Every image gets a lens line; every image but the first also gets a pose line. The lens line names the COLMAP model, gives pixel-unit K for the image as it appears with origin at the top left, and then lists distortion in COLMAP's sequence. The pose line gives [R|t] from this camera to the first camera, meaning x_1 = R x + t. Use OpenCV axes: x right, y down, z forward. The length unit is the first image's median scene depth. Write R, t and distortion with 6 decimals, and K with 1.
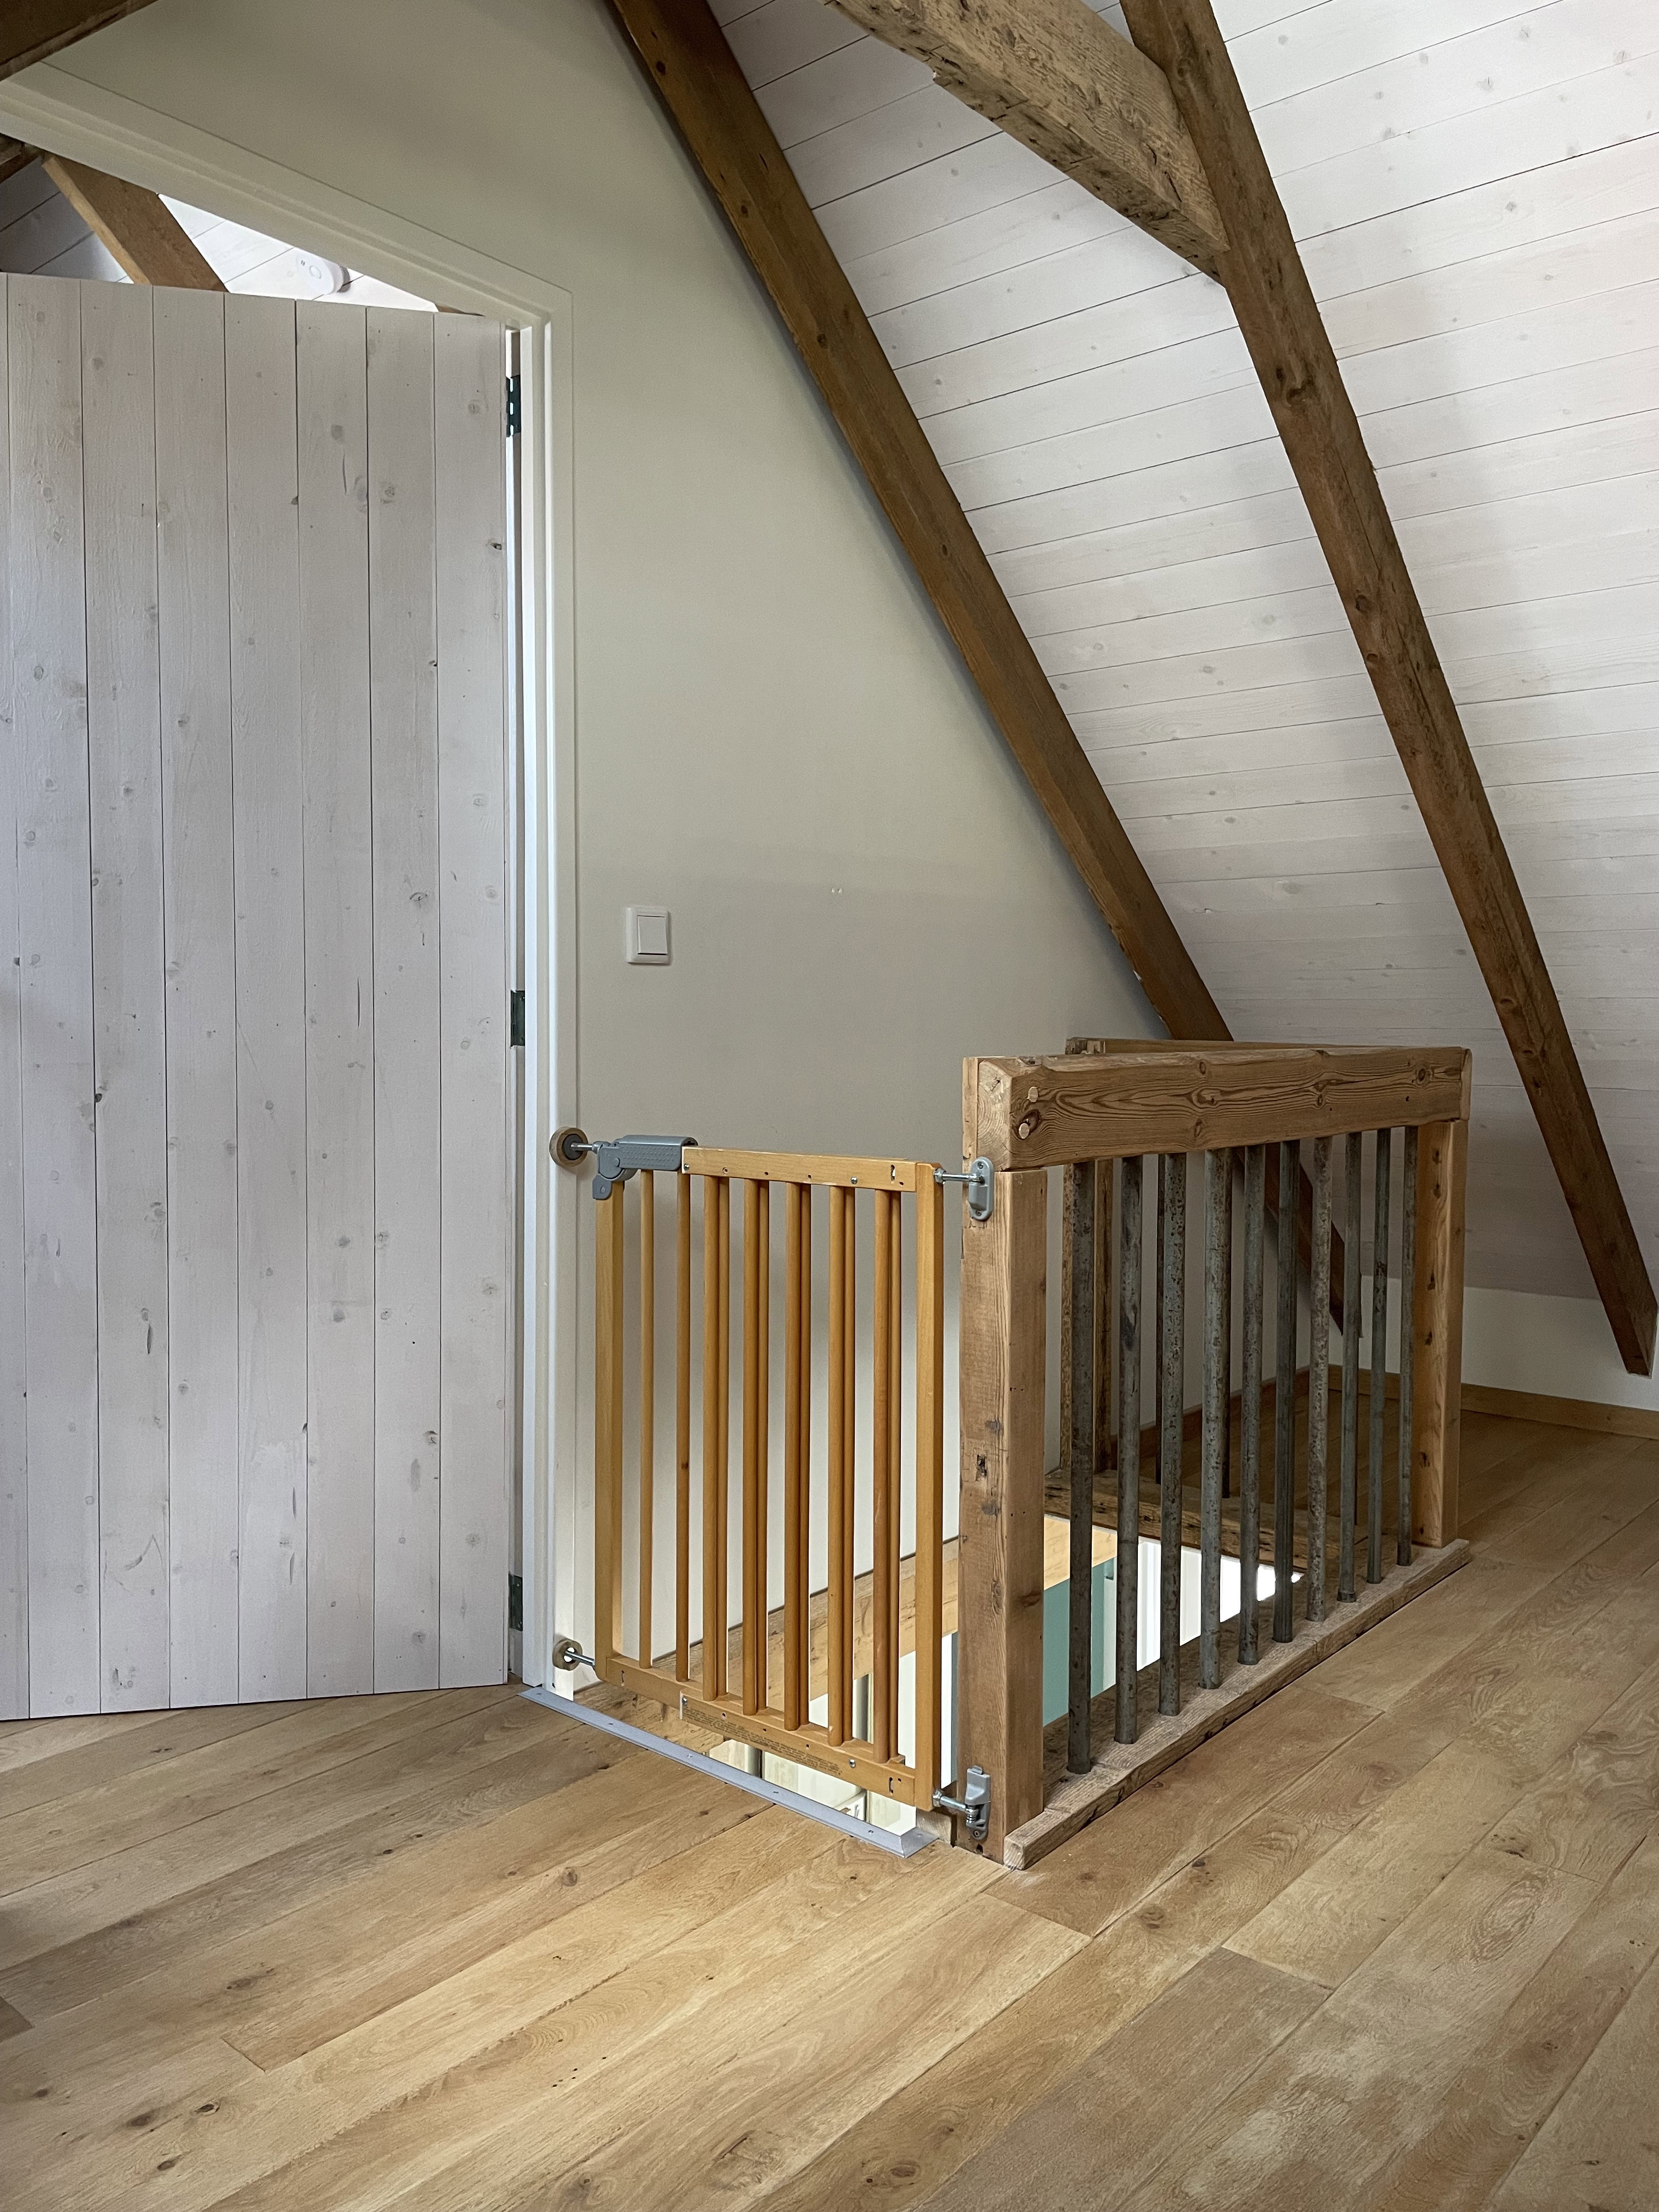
lens RADIAL K [[1679.4, 0, 829.5], [0, 1679.4, 1106.0], [0, 0, 1]] dist [0.079854, -0.100550]
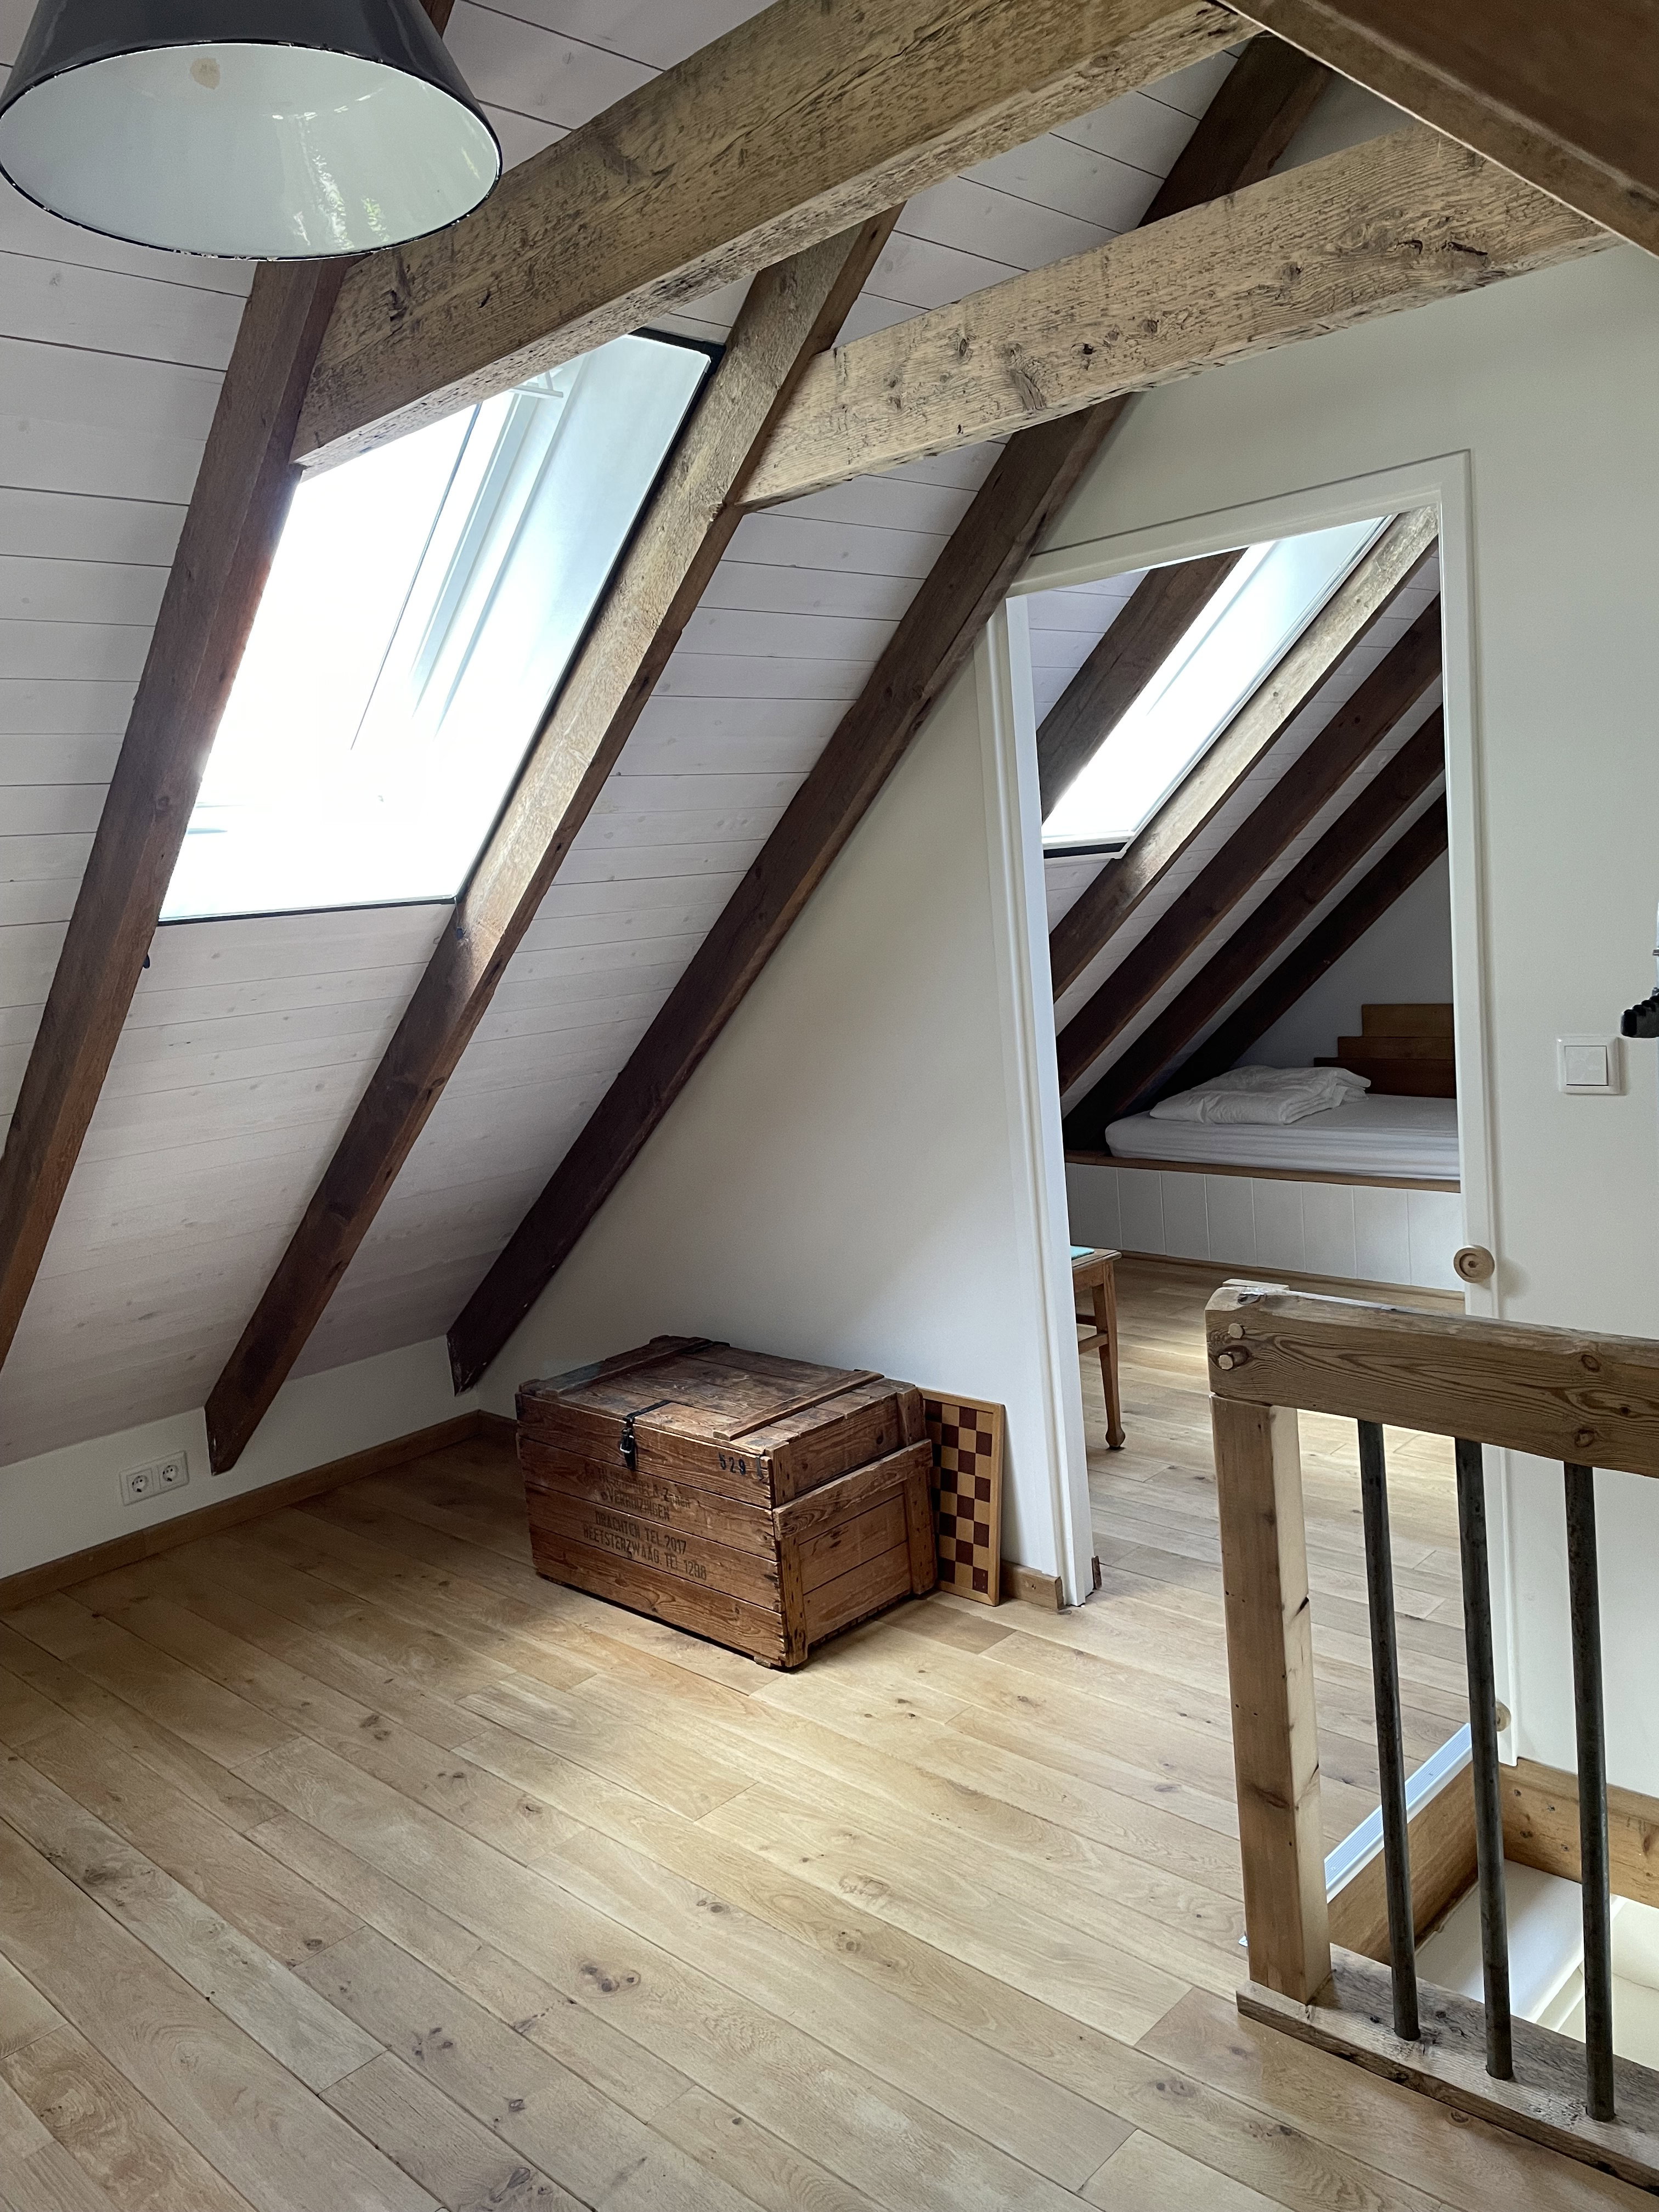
lens RADIAL K [[1679.4, 0, 829.5], [0, 1679.4, 1106.0], [0, 0, 1]] dist [0.079854, -0.100550]
pose [[-0.066435, 0.142203, -0.987606, 1.132125], [0.035566, 0.989501, 0.140084, -0.295110], [0.997157, -0.025818, -0.070795, 0.819924]]
